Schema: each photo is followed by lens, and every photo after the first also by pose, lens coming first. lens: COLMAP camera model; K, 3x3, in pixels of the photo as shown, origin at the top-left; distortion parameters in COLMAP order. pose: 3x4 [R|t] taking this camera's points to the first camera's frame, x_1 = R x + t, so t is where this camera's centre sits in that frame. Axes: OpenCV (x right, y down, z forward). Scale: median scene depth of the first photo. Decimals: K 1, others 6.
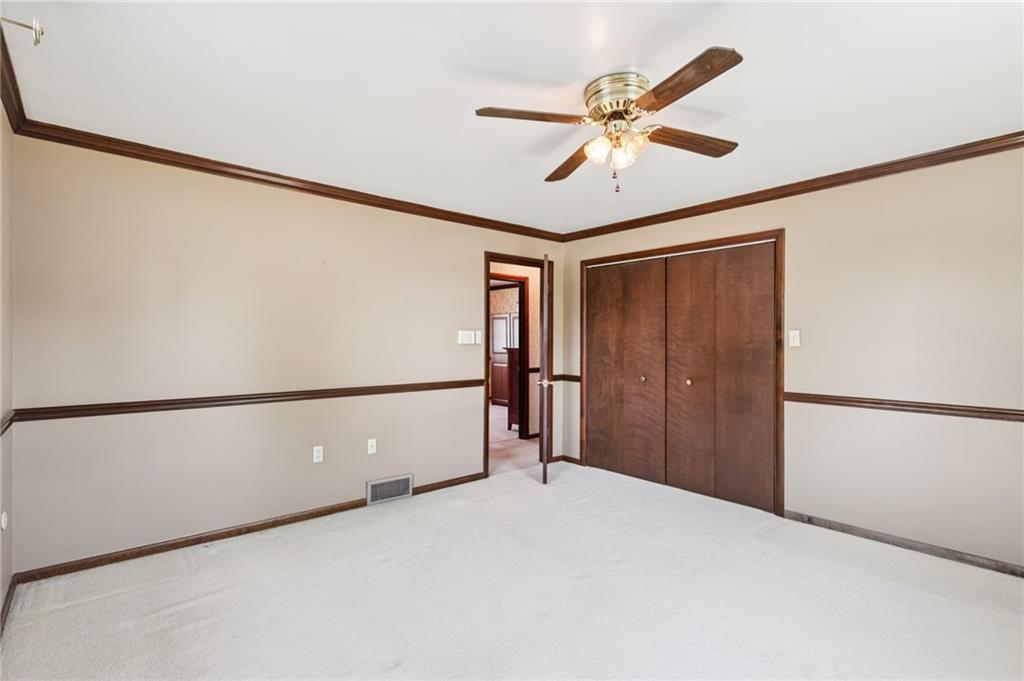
lens RADIAL K [[482.6, 0, 510.0], [0, 482.6, 336.6], [0, 0, 1]] dist [0.002978, 0.001083]
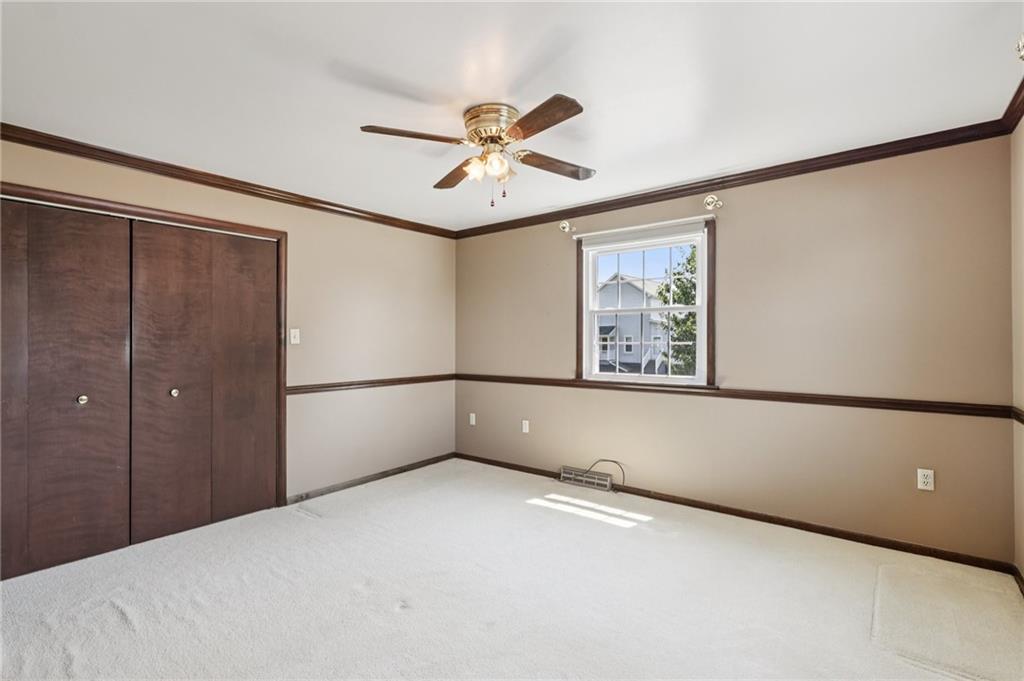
lens RADIAL K [[482.6, 0, 506.6], [0, 482.6, 340.7], [0, 0, 1]] dist [0.002978, 0.001083]
pose [[-0.165270, -0.005521, 0.986233, -0.527831], [-0.003606, 0.999981, 0.004993, 0.006341], [-0.986242, -0.002731, -0.165287, 0.667660]]
